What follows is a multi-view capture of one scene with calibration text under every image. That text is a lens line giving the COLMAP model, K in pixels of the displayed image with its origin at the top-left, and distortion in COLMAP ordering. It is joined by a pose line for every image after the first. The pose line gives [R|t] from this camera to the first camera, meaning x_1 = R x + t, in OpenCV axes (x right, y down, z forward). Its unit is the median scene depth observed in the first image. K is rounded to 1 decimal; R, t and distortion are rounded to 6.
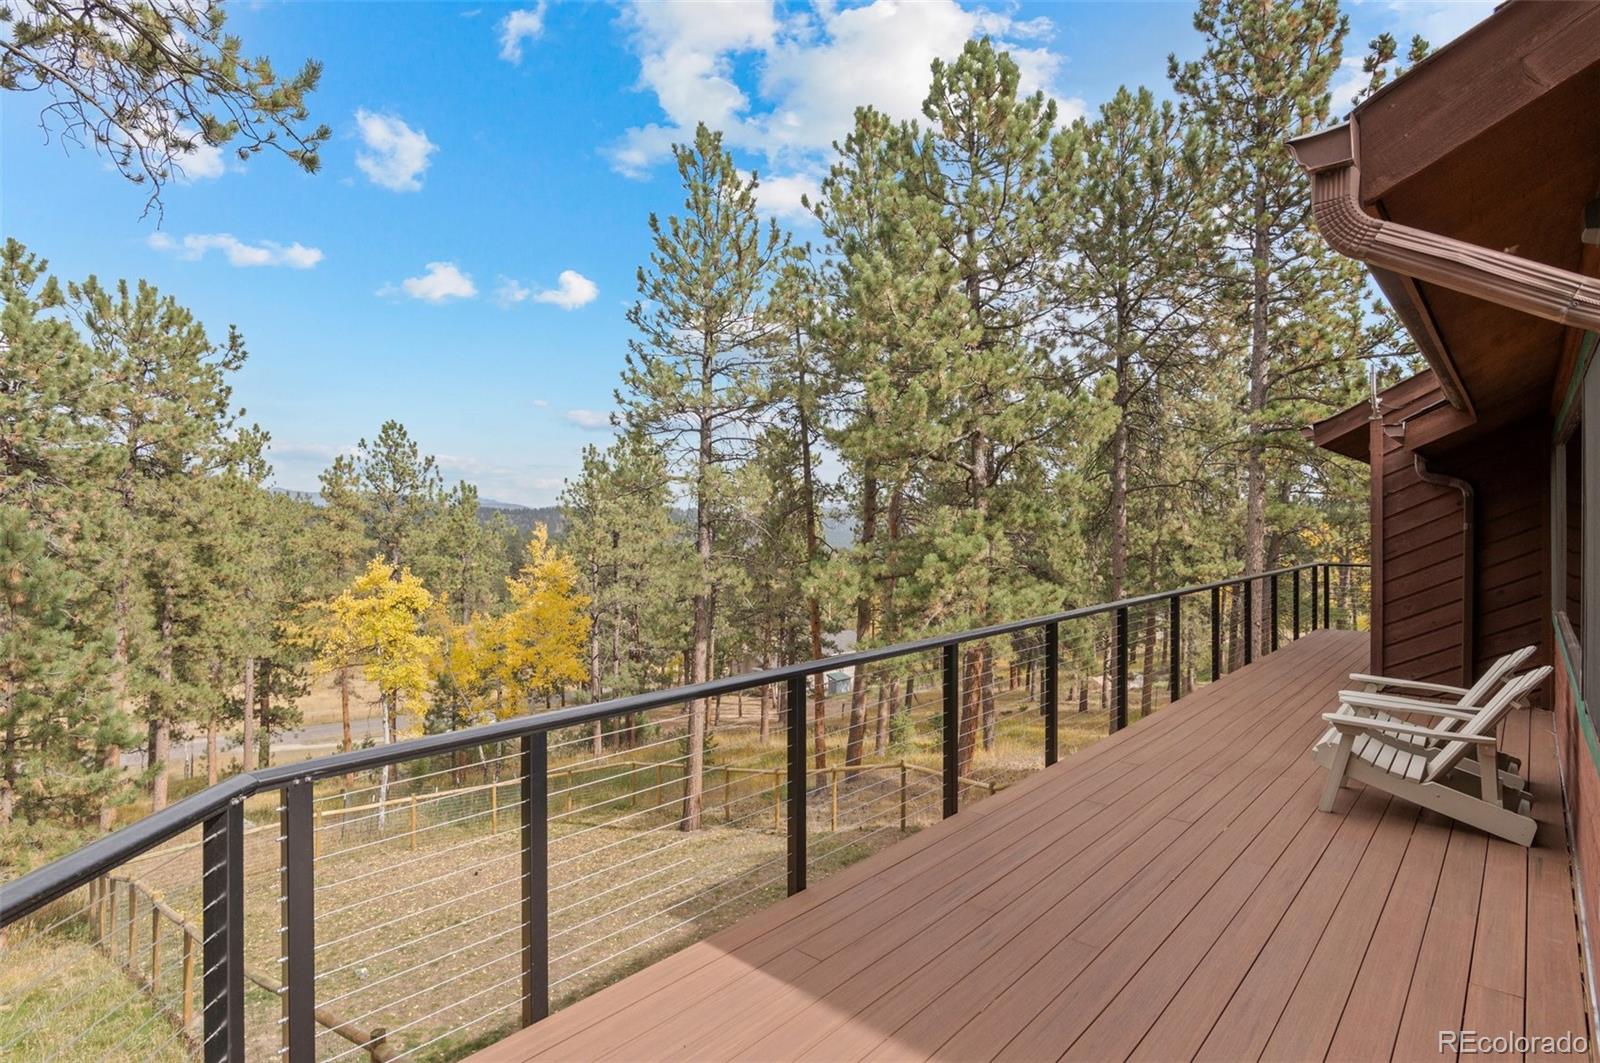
lens RADIAL K [[803.7, 0, 819.4], [0, 803.7, 519.9], [0, 0, 1]] dist [-0.017541, 0.000324]
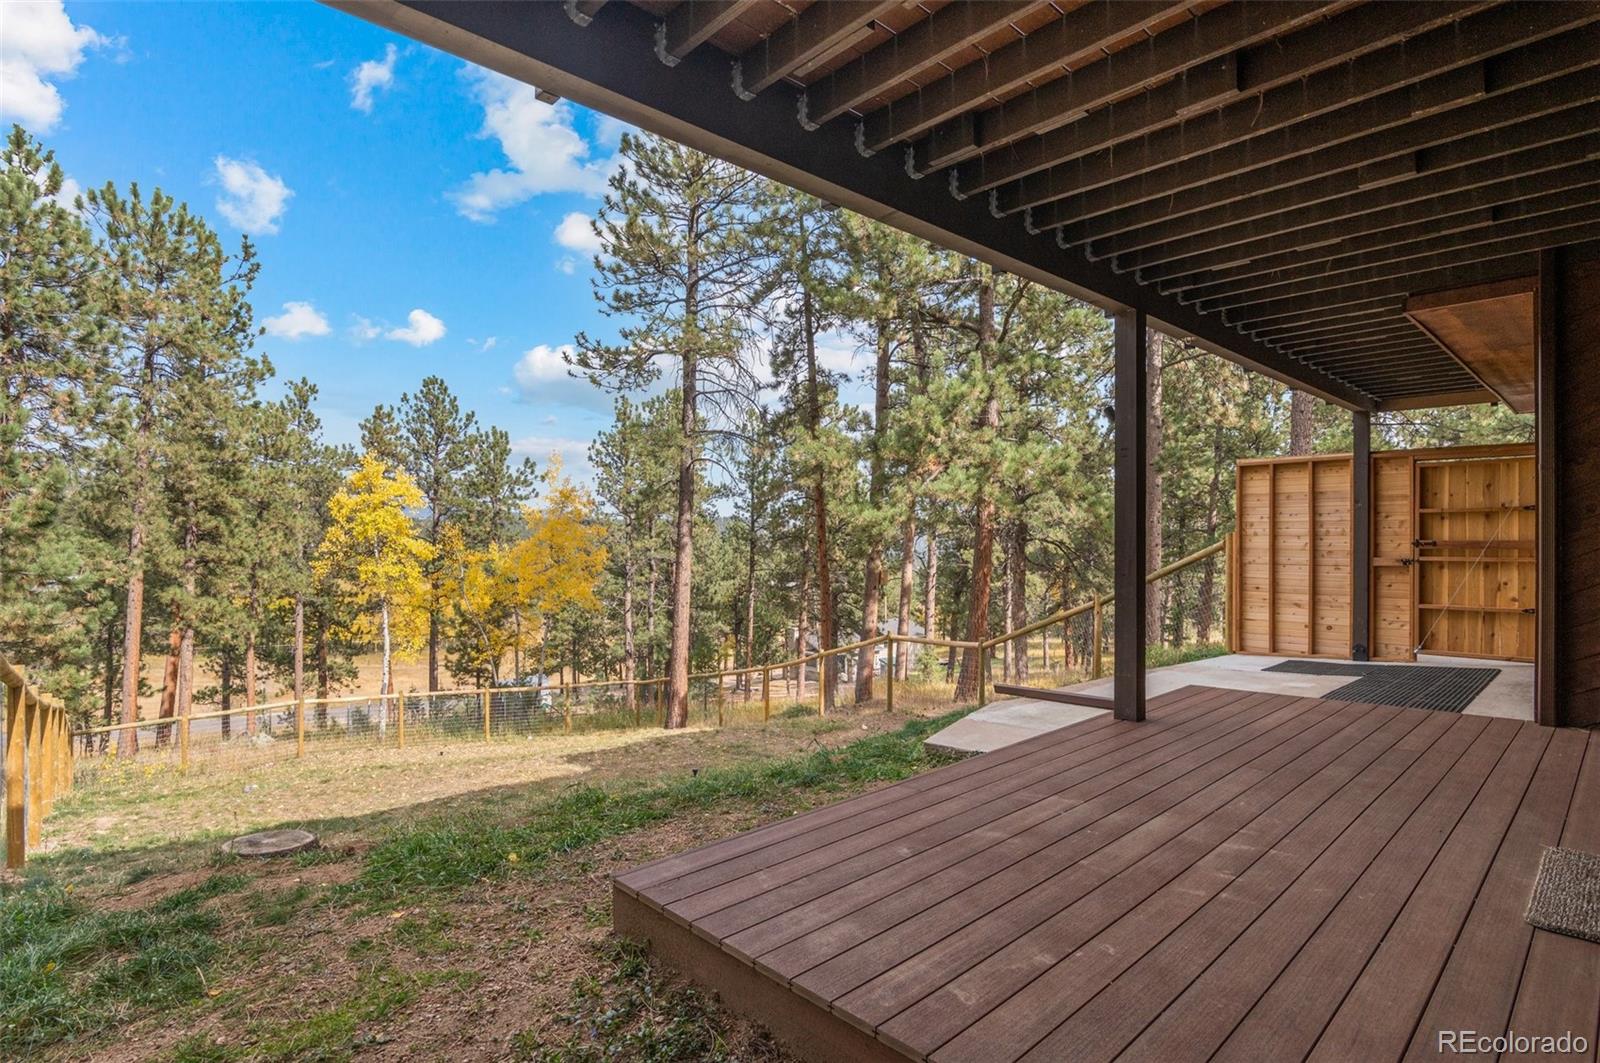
lens RADIAL K [[803.7, 0, 798.7], [0, 803.7, 526.7], [0, 0, 1]] dist [-0.017541, 0.000324]
pose [[0.994611, 0.001899, -0.103657, 0.050209], [-0.001200, 0.999976, 0.006805, 0.092954], [0.103668, -0.006644, 0.994590, 0.057052]]
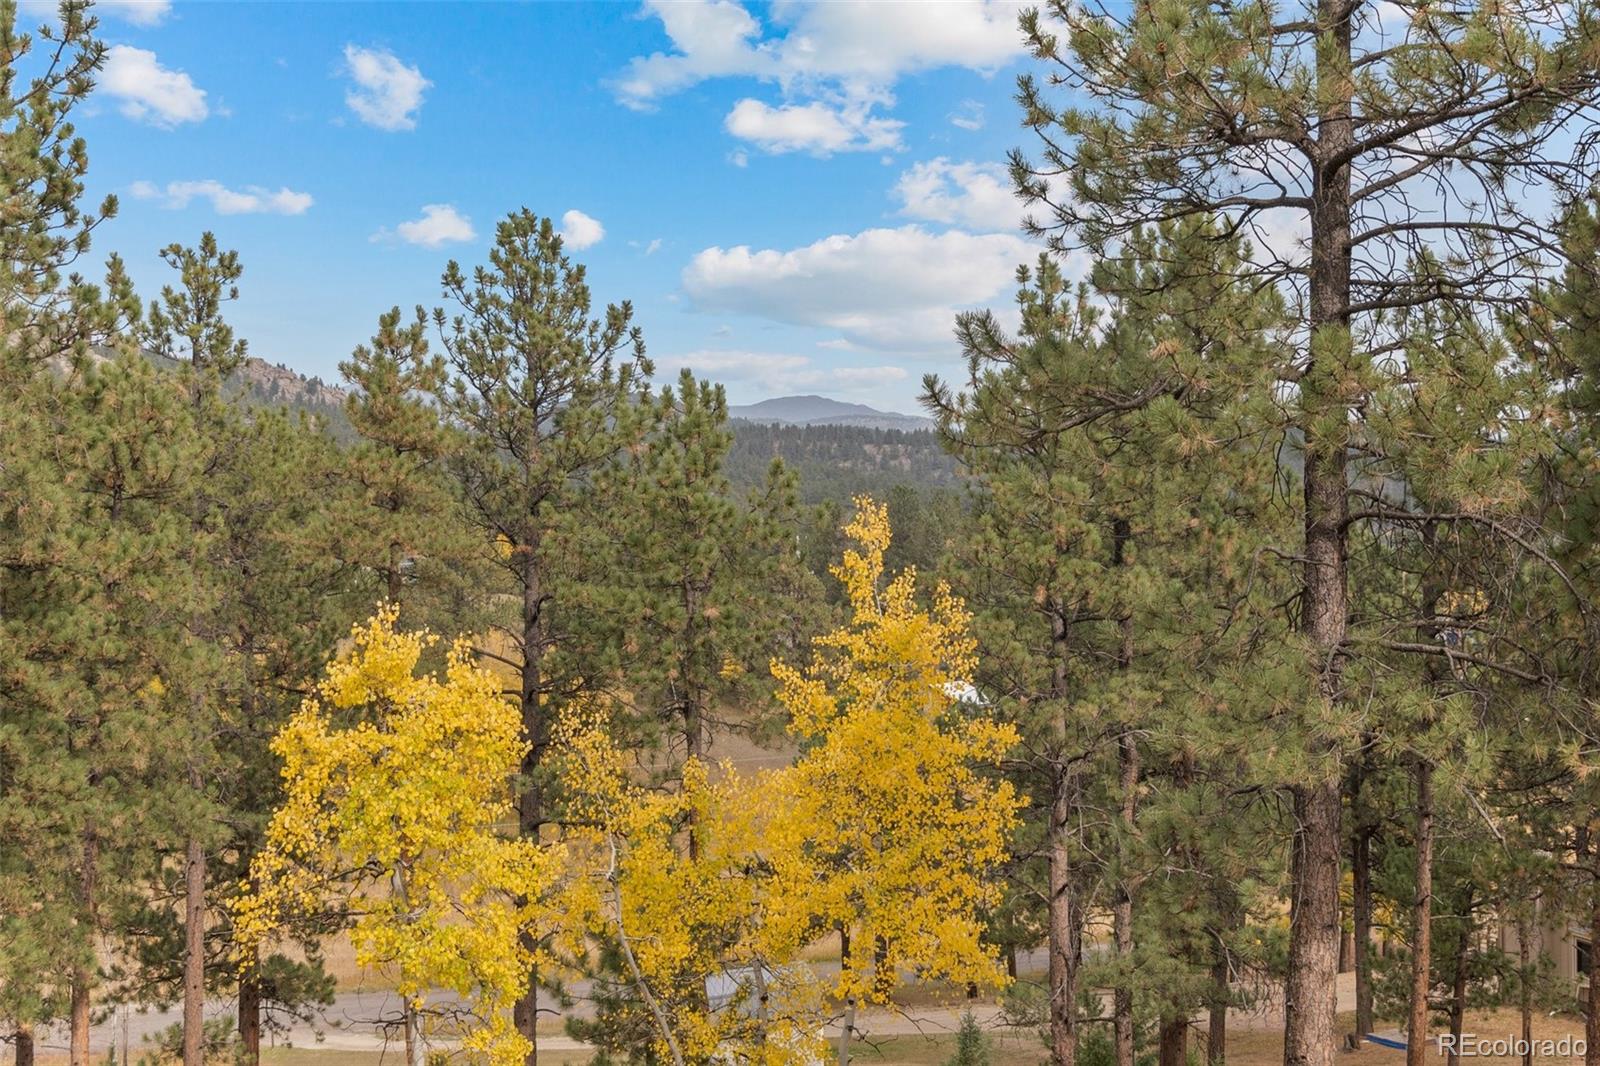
lens RADIAL K [[2321.3, 0, 812.0], [0, 2321.3, 467.9], [0, 0, 1]] dist [0.008536, 0.000000]
pose [[0.920330, -0.001558, -0.391141, 0.007677], [0.002602, 0.999994, 0.002140, -0.011995], [0.391135, -0.002988, 0.920328, 0.106580]]
